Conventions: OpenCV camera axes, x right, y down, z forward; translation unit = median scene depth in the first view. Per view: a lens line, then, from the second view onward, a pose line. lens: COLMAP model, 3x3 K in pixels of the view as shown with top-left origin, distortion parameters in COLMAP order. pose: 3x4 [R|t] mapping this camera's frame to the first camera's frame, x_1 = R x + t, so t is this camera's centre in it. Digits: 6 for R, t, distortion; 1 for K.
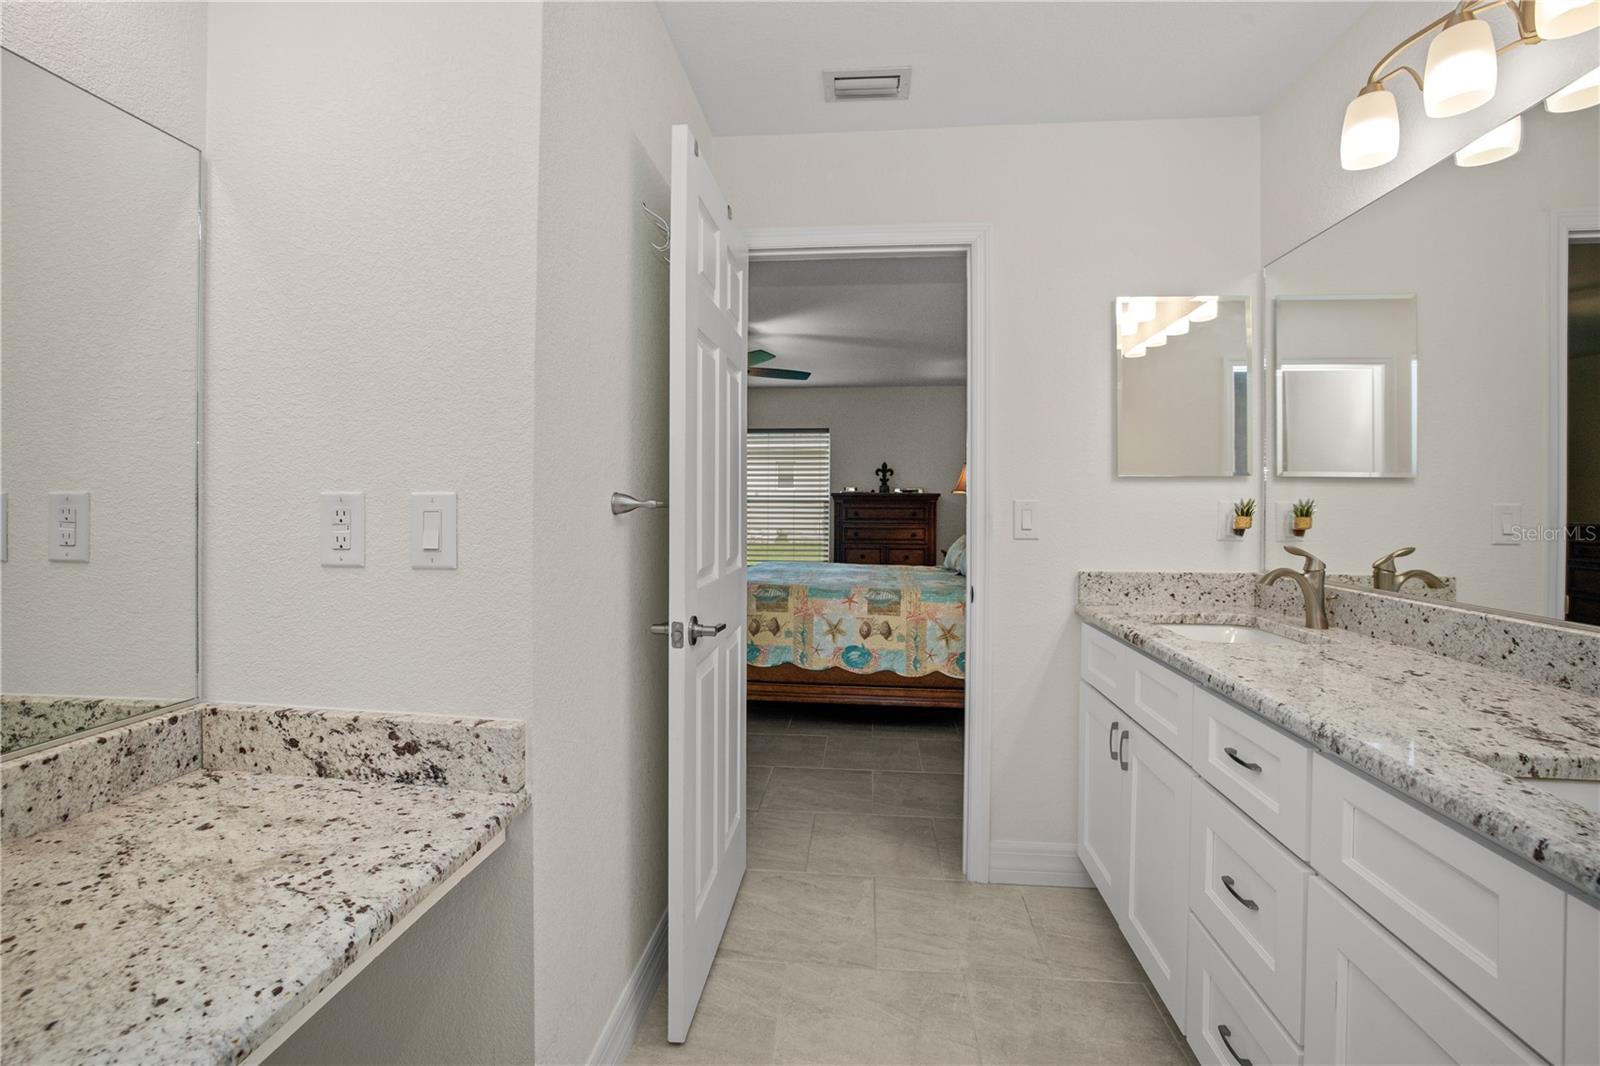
lens RADIAL K [[706.5, 0, 812.7], [0, 706.5, 490.6], [0, 0, 1]] dist [-0.001928, -0.000160]
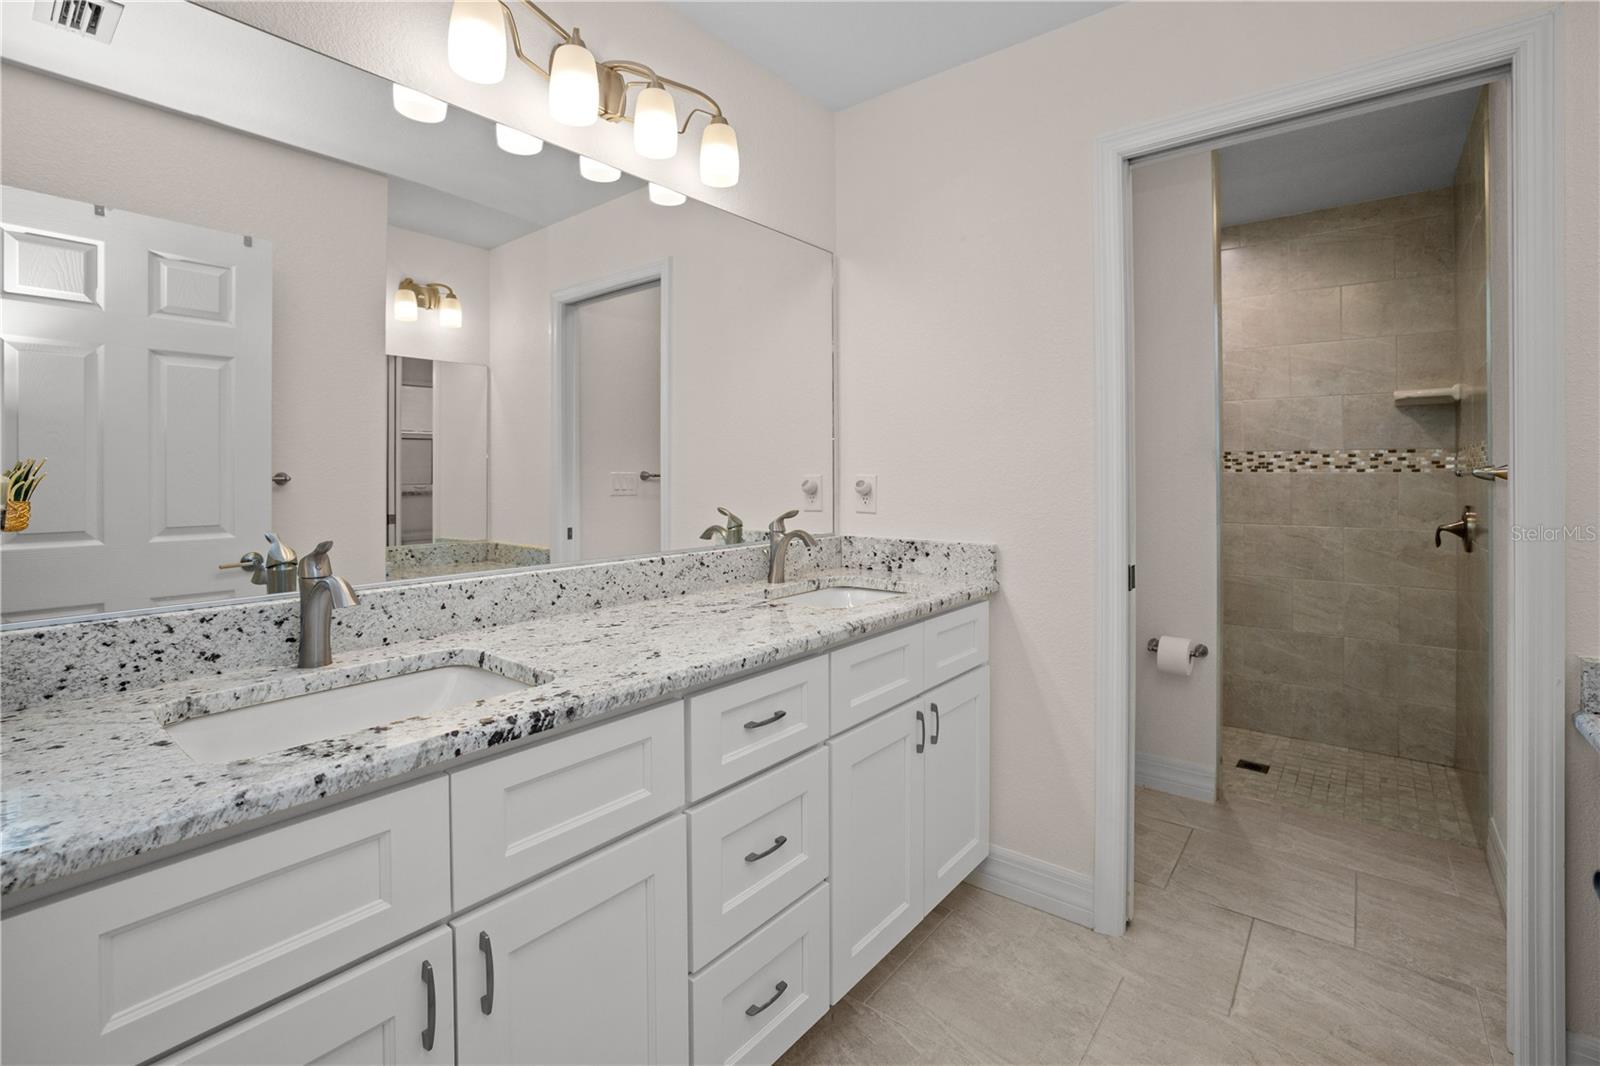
lens RADIAL K [[718.7, 0, 799.0], [0, 718.7, 457.9], [0, 0, 1]] dist [-0.048644, 0.017718]
pose [[-0.823210, 0.020900, 0.567353, -0.010000], [-0.000610, 0.999289, -0.037696, 0.035910], [-0.567737, -0.031378, -0.822612, 1.445591]]
